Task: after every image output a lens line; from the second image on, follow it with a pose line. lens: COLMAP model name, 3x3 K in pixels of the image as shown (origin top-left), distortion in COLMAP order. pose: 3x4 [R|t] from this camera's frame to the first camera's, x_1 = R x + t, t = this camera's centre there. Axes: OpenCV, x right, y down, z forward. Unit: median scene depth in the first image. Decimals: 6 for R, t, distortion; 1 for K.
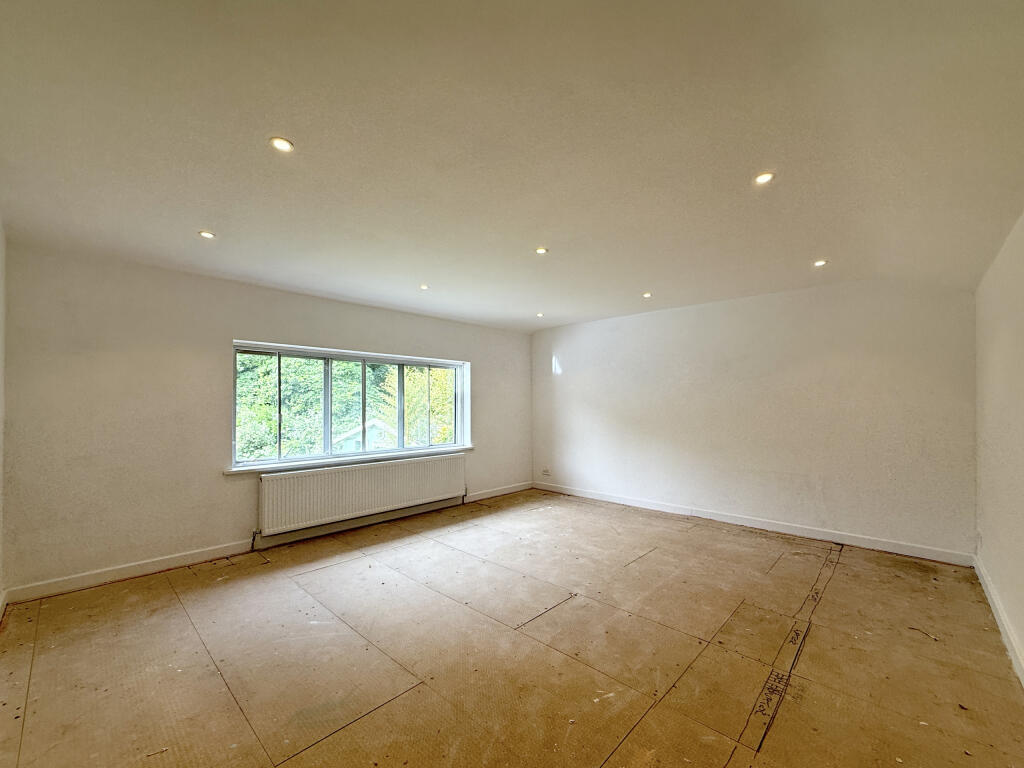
lens RADIAL K [[409.3, 0, 517.5], [0, 409.3, 384.2], [0, 0, 1]] dist [-0.000131, 0.000023]
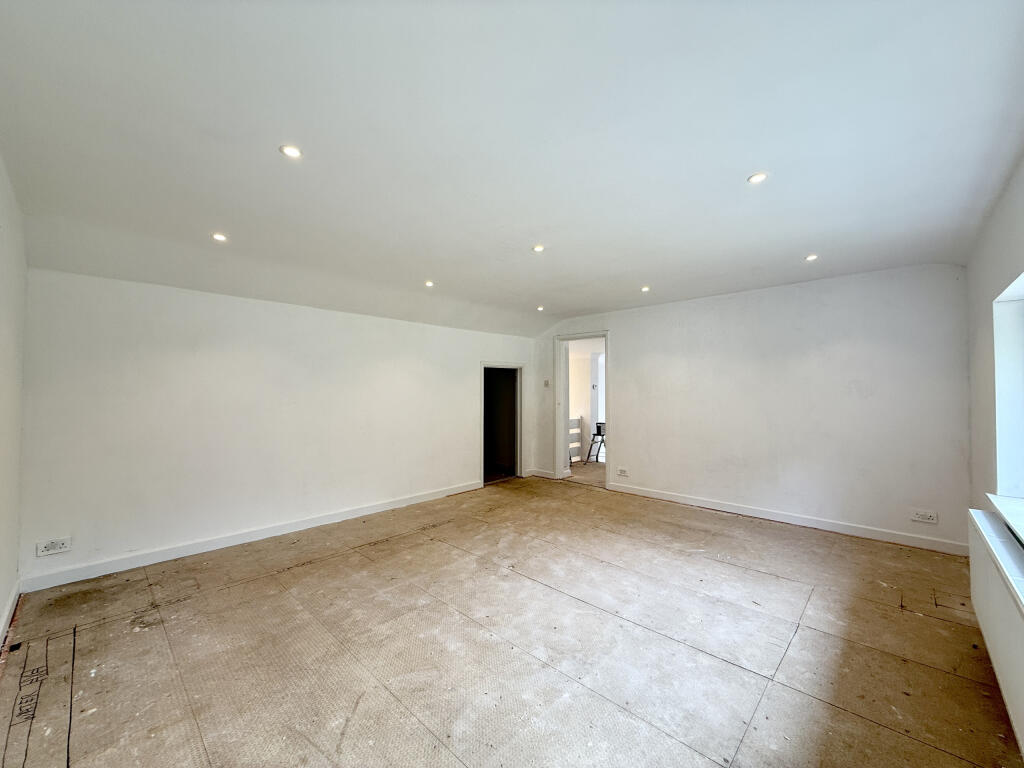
lens RADIAL K [[409.3, 0, 517.5], [0, 409.3, 384.2], [0, 0, 1]] dist [-0.000131, 0.000023]
pose [[-0.999982, 0.002159, 0.005545, 0.103144], [0.001796, 0.997905, -0.064673, 0.082660], [-0.005673, -0.064662, -0.997891, 2.002941]]
